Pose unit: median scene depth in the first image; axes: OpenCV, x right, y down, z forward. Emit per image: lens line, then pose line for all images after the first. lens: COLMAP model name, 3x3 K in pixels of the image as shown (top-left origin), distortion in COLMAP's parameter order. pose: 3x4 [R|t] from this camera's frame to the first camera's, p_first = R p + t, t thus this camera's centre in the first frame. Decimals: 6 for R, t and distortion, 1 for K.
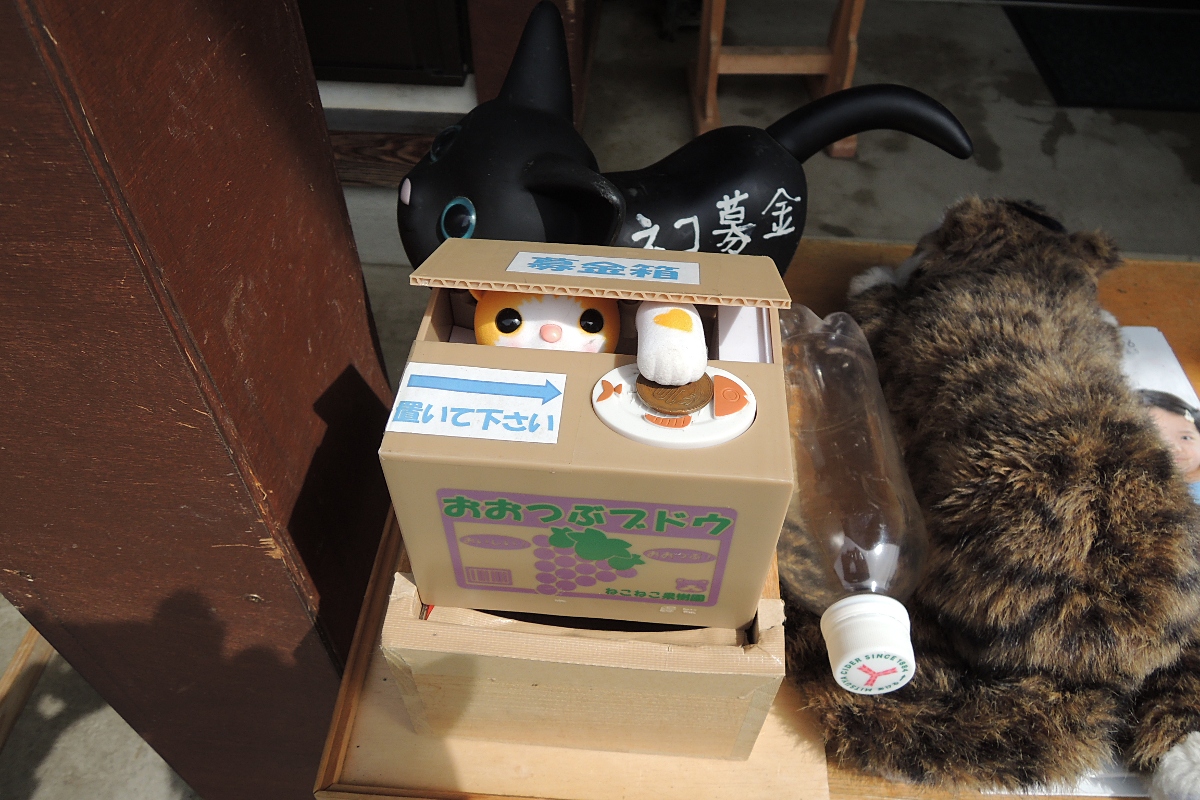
lens RADIAL K [[856.6, 0, 599.8], [0, 856.6, 399.8], [0, 0, 1]] dist [-0.022326, -0.001154]
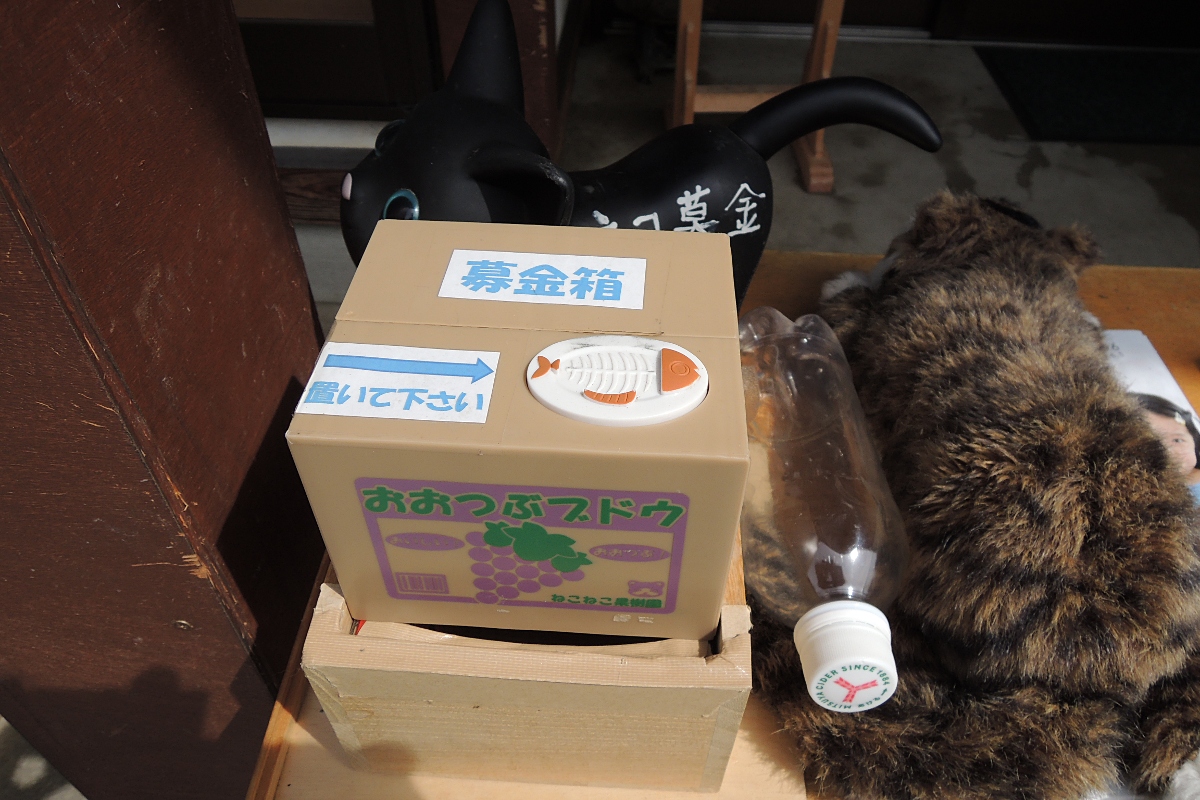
lens RADIAL K [[856.6, 0, 600.4], [0, 856.6, 400.1], [0, 0, 1]] dist [-0.022326, -0.001154]
pose [[0.999787, -0.015537, 0.013569, 0.043837], [0.016299, 0.998187, -0.057942, 0.061035], [-0.012644, 0.058151, 0.998228, 0.076670]]
